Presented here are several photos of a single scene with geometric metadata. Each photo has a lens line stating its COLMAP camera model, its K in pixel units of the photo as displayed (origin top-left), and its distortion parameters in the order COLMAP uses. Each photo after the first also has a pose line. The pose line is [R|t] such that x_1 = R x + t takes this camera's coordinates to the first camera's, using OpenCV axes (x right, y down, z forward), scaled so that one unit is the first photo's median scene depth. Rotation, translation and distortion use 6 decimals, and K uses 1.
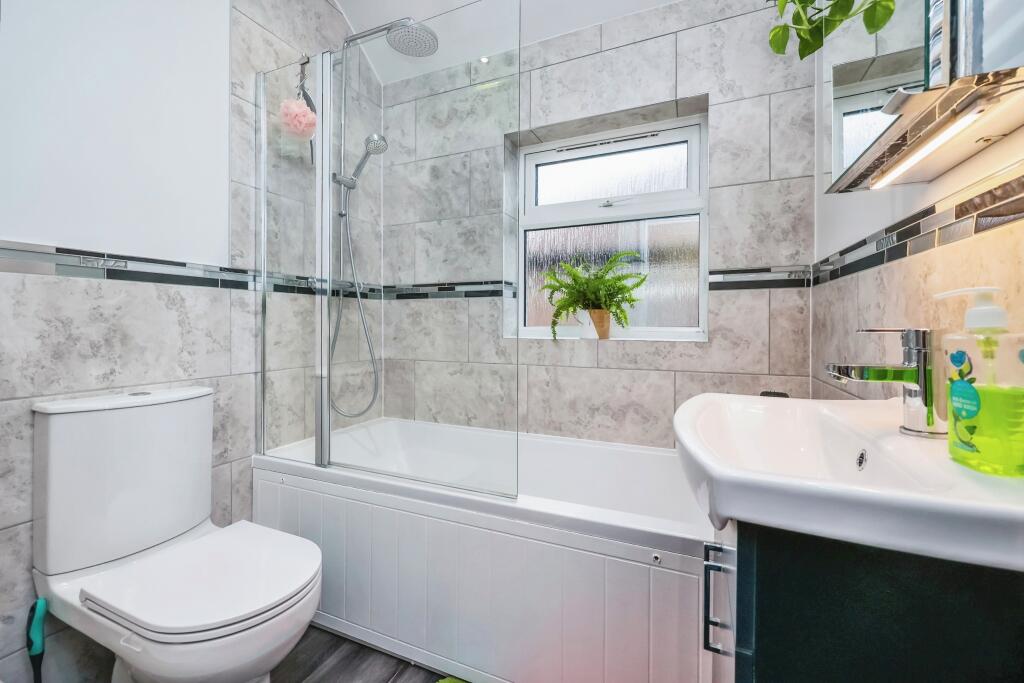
lens RADIAL K [[417.9, 0, 511.2], [0, 417.9, 330.3], [0, 0, 1]] dist [0.000422, -0.000070]
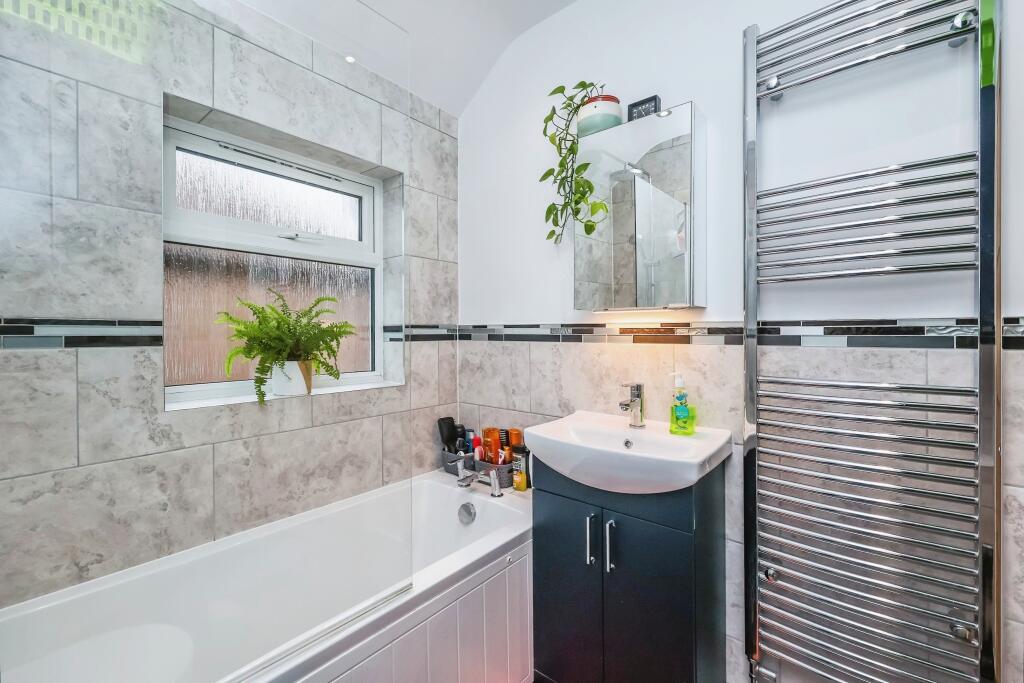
lens RADIAL K [[425.0, 0, 514.3], [0, 425.0, 341.1], [0, 0, 1]] dist [0.000321, -0.000105]
pose [[0.282591, -0.015816, 0.959110, -0.526255], [0.012682, 0.999838, 0.012751, -0.096875], [-0.959157, 0.008560, 0.282746, 0.329417]]
